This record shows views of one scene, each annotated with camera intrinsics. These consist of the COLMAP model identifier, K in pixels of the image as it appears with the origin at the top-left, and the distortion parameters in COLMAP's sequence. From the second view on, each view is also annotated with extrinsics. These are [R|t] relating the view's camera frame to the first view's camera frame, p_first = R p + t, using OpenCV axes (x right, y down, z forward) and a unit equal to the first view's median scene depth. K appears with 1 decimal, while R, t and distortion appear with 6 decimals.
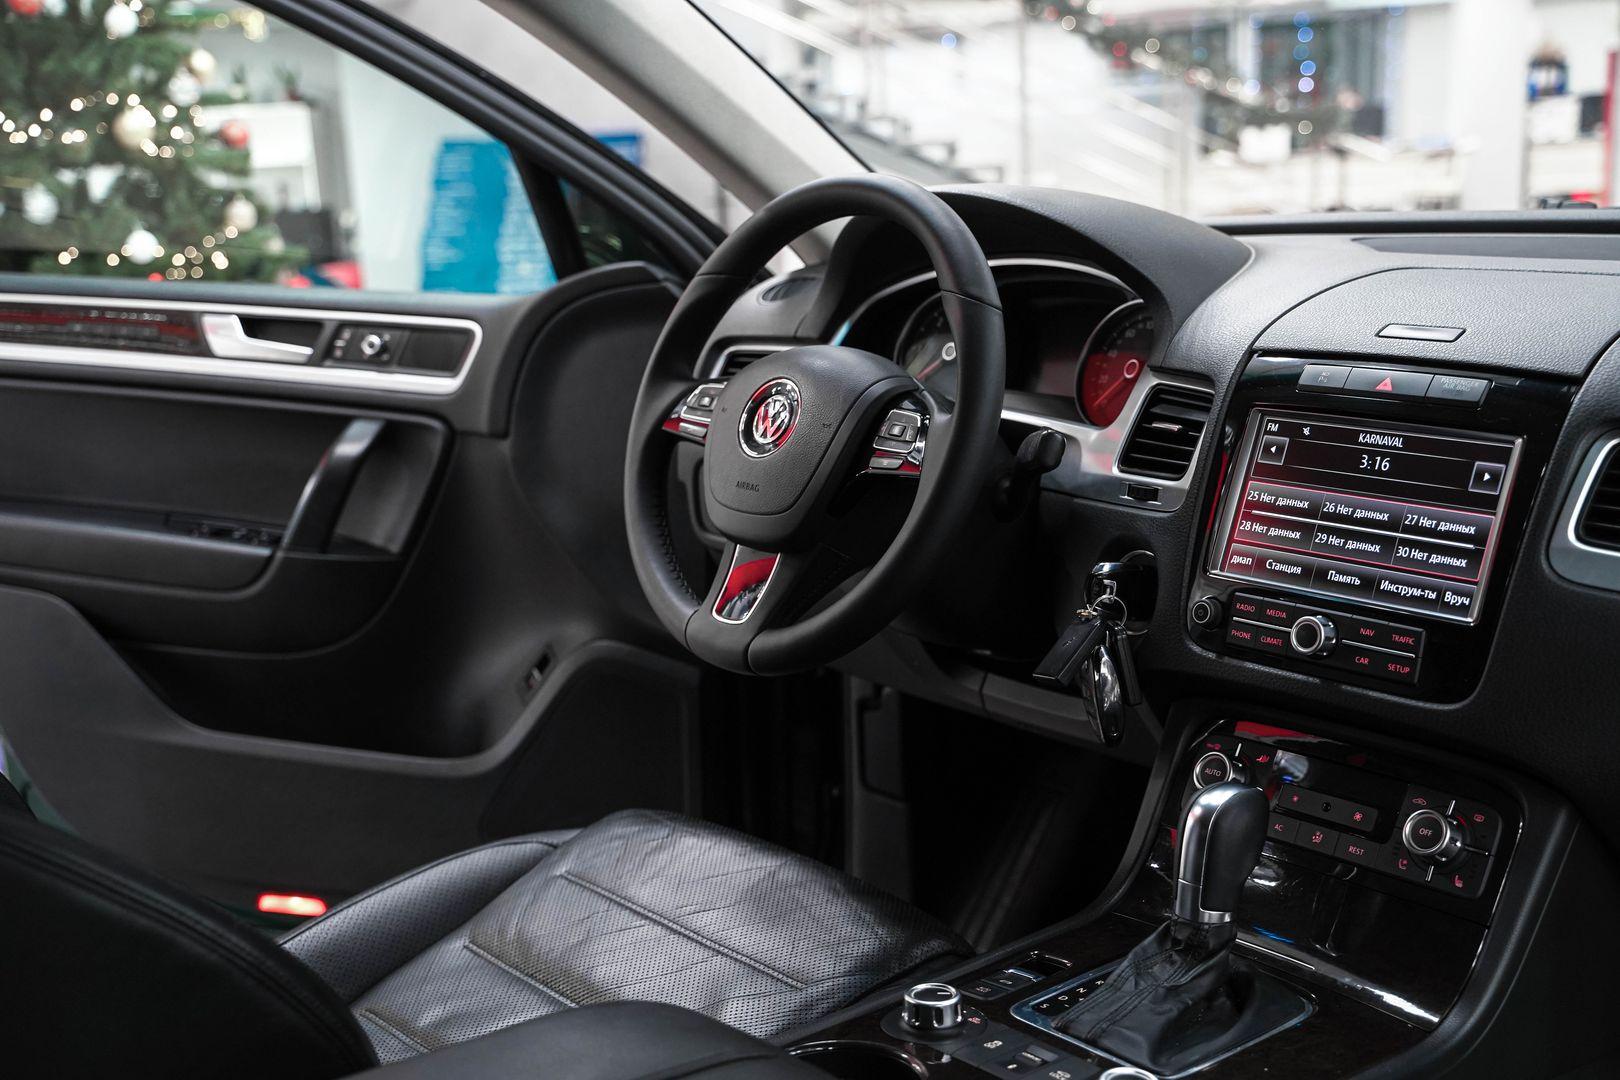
lens RADIAL K [[1924.7, 0, 811.3], [0, 1924.7, 540.3], [0, 0, 1]] dist [0.032004, 0.000000]
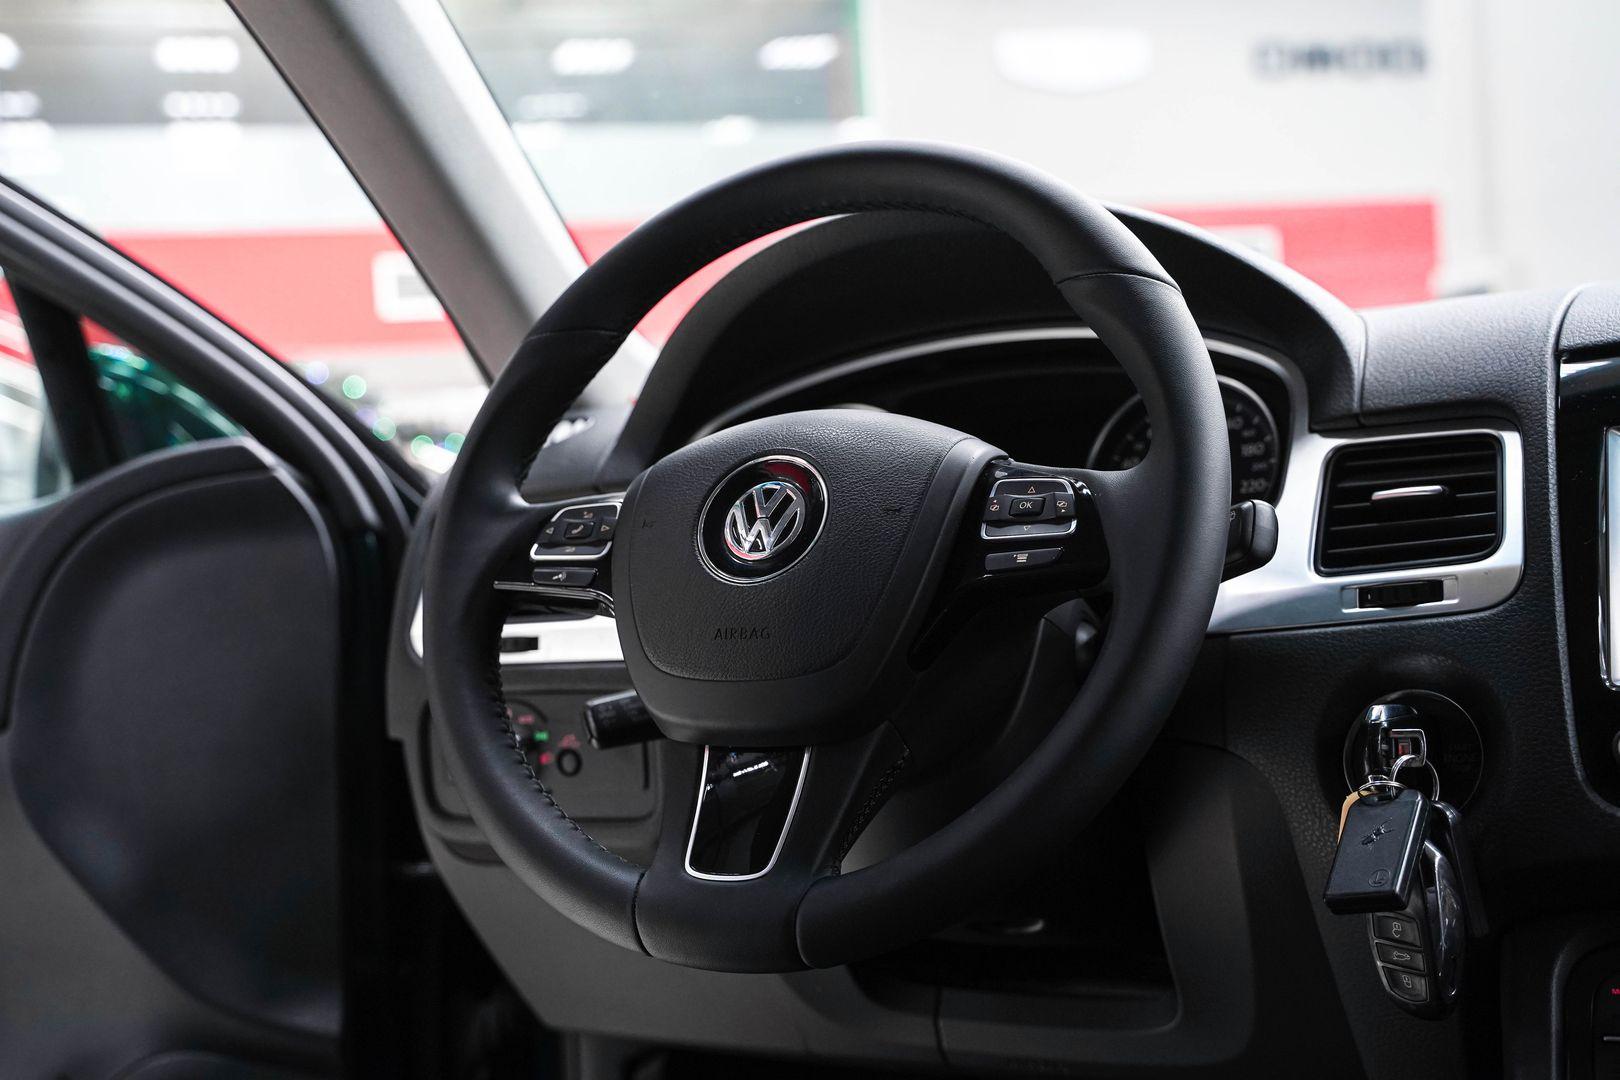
lens RADIAL K [[2023.1, 0, 797.3], [0, 2023.1, 530.5], [0, 0, 1]] dist [0.042087, 0.000000]
pose [[0.927612, -0.020789, 0.372967, -0.238296], [0.105830, 0.972167, -0.209023, 0.067733], [-0.358241, 0.233363, 0.903994, 0.450364]]
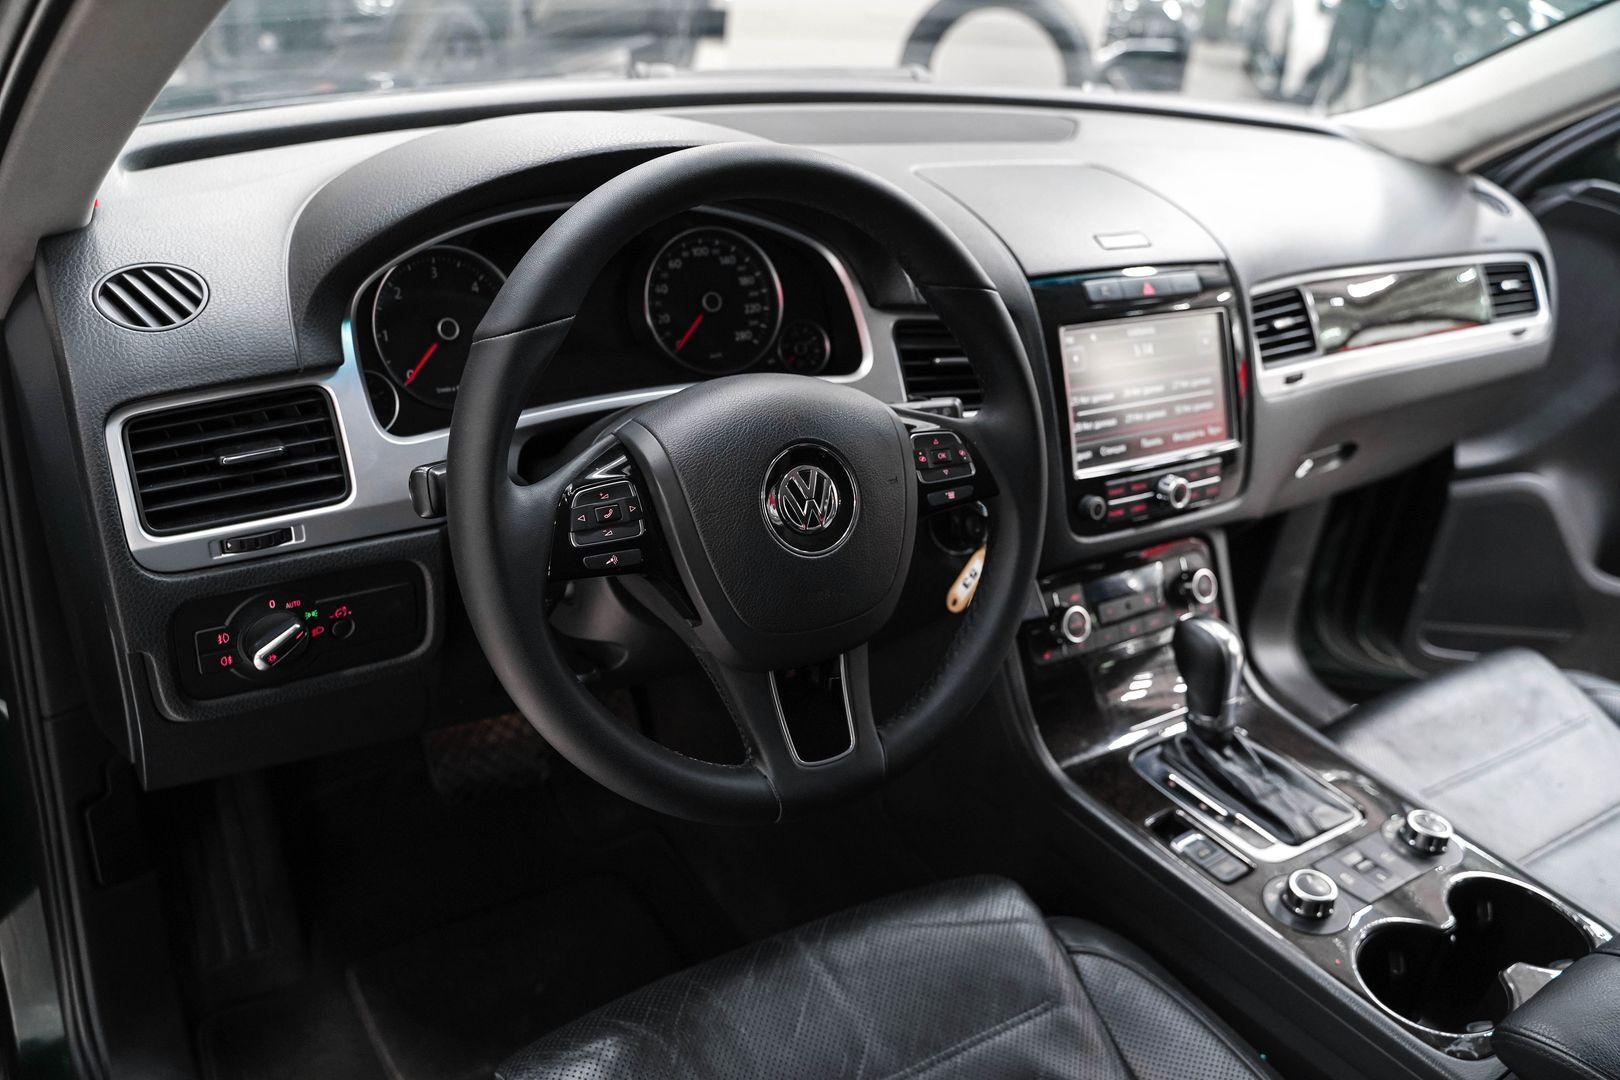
lens RADIAL K [[1311.7, 0, 814.4], [0, 1311.7, 547.3], [0, 0, 1]] dist [-0.115763, 0.093449]
pose [[0.143441, -0.420208, 0.896019, -0.485662], [0.111170, 0.906493, 0.407323, -0.253552], [-0.983395, 0.041184, 0.176742, 0.909480]]
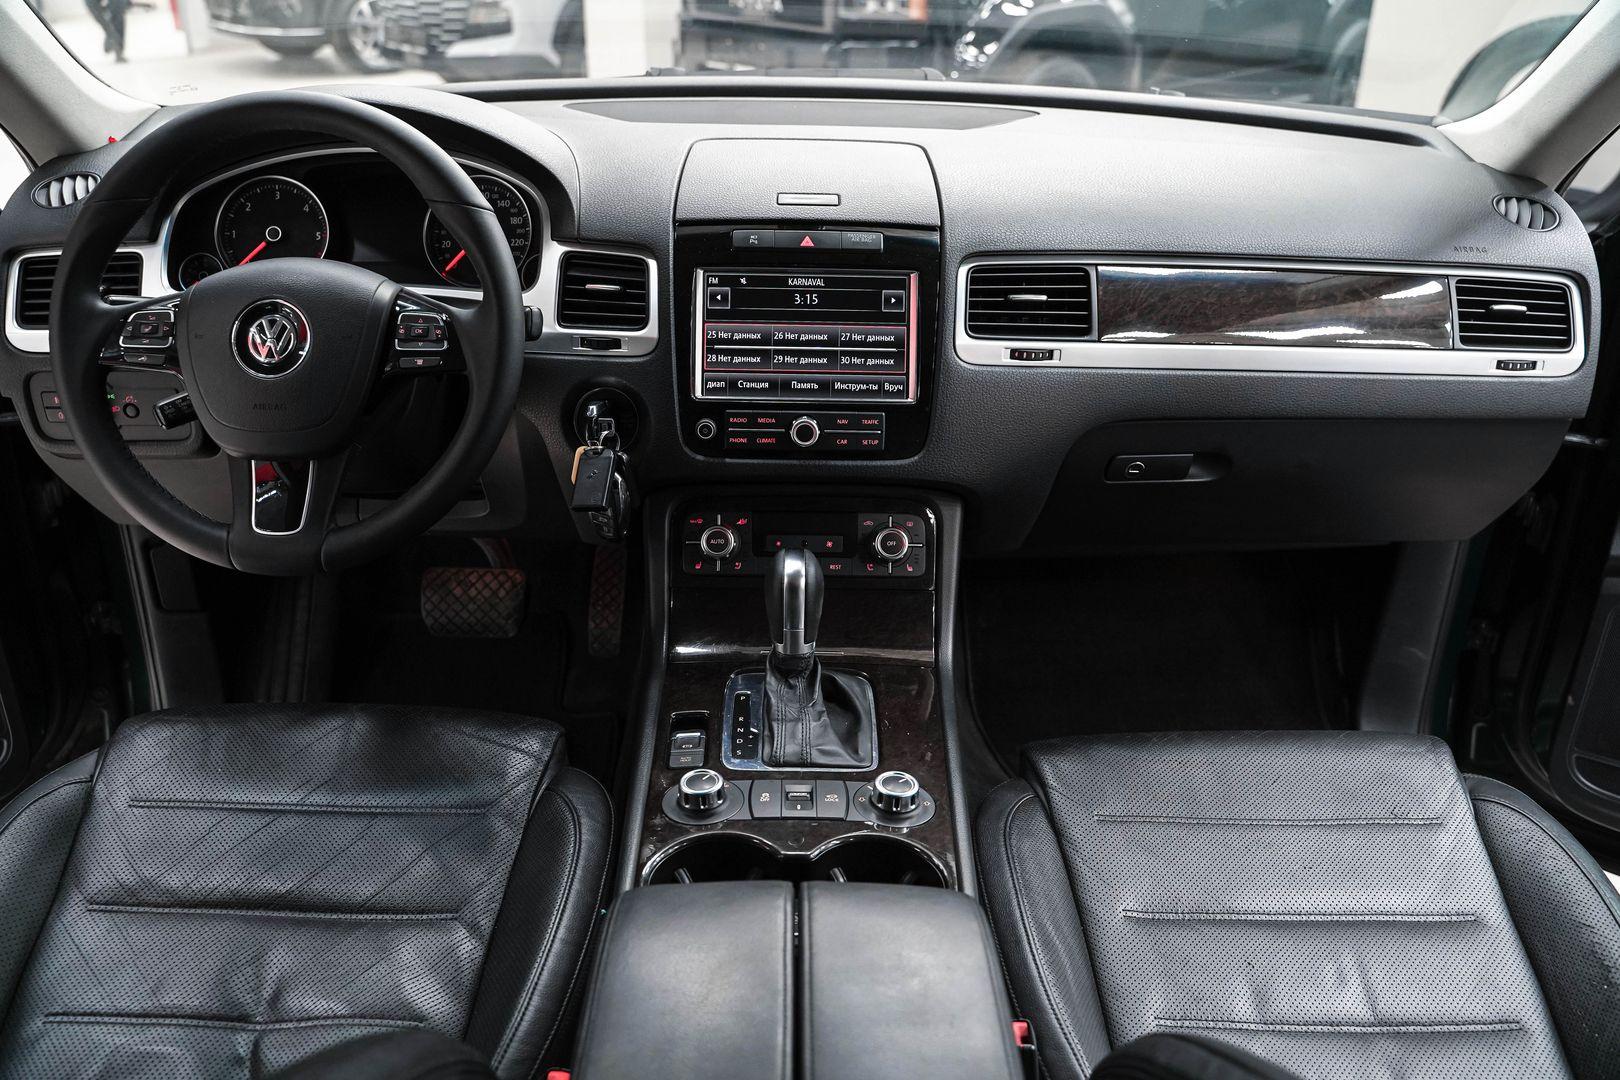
lens RADIAL K [[1311.7, 0, 808.4], [0, 1311.7, 549.0], [0, 0, 1]] dist [-0.115763, 0.093449]
pose [[0.654529, -0.303024, 0.692653, -0.351256], [0.125478, 0.946997, 0.295723, -0.125611], [-0.745552, -0.106646, 0.657859, 0.307638]]
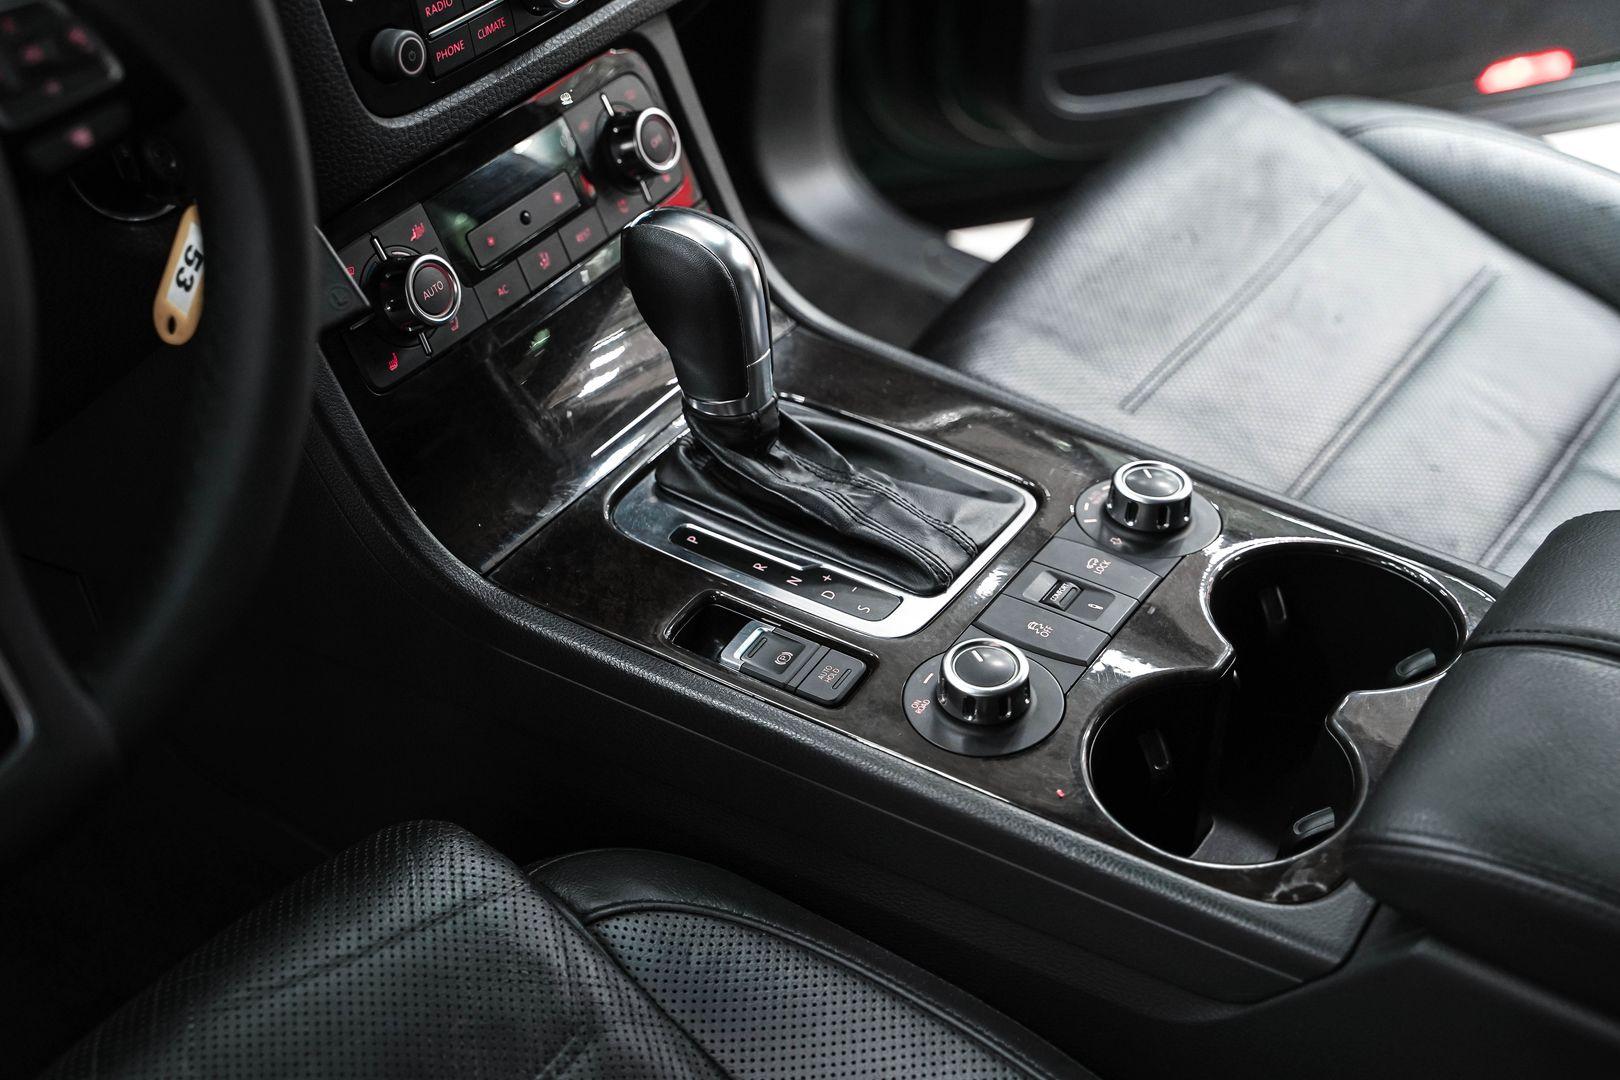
lens RADIAL K [[2387.6, 0, 811.2], [0, 2387.6, 542.3], [0, 0, 1]] dist [0.107458, 0.000000]
pose [[-0.273501, -0.581168, 0.766447, -0.408918], [0.164324, 0.756884, 0.632554, -0.252755], [-0.947732, 0.298949, -0.111508, 0.891657]]
